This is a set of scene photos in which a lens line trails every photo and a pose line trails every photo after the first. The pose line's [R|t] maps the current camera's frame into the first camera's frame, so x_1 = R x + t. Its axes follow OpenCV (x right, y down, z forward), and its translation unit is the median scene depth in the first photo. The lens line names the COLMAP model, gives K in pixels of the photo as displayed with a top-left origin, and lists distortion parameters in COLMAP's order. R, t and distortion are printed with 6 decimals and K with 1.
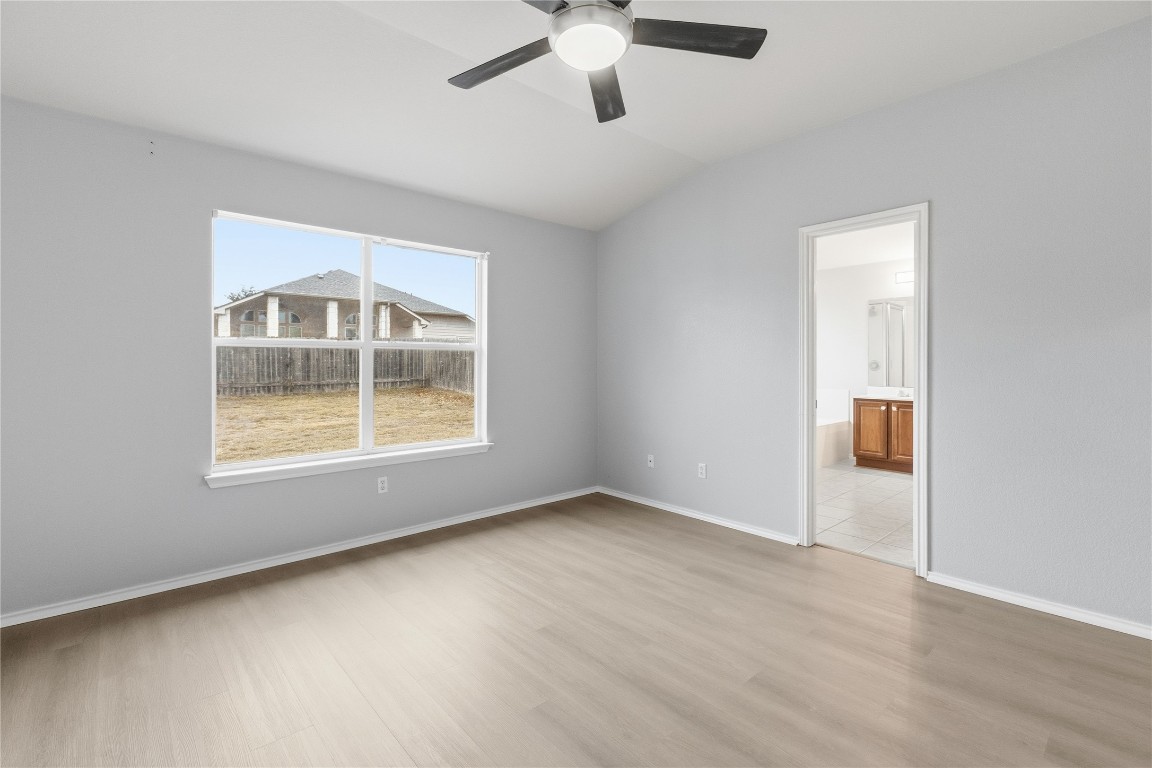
lens RADIAL K [[522.1, 0, 572.3], [0, 522.1, 365.1], [0, 0, 1]] dist [-0.000436, -0.000065]
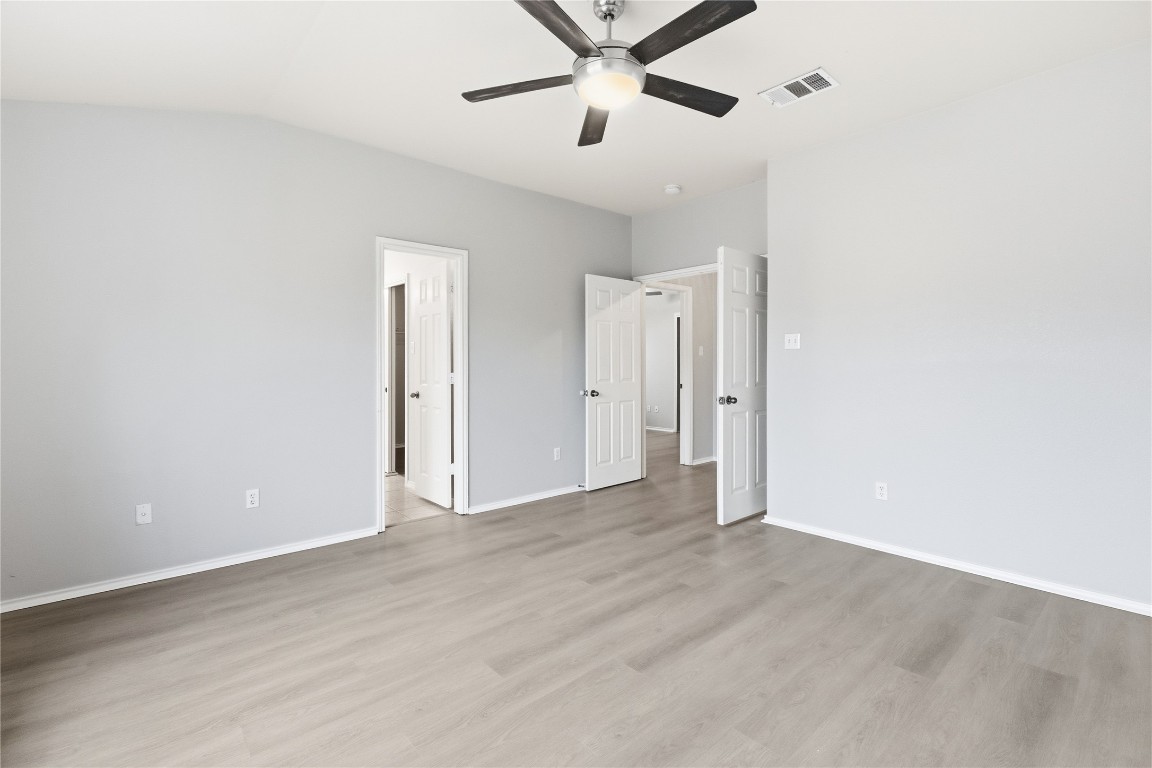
lens RADIAL K [[513.3, 0, 571.8], [0, 513.3, 374.4], [0, 0, 1]] dist [0.002267, 0.000317]
pose [[0.006654, -0.020220, 0.999773, -0.727191], [0.000164, 0.999796, 0.020220, -0.002986], [-0.999978, 0.000029, 0.006656, 0.705159]]
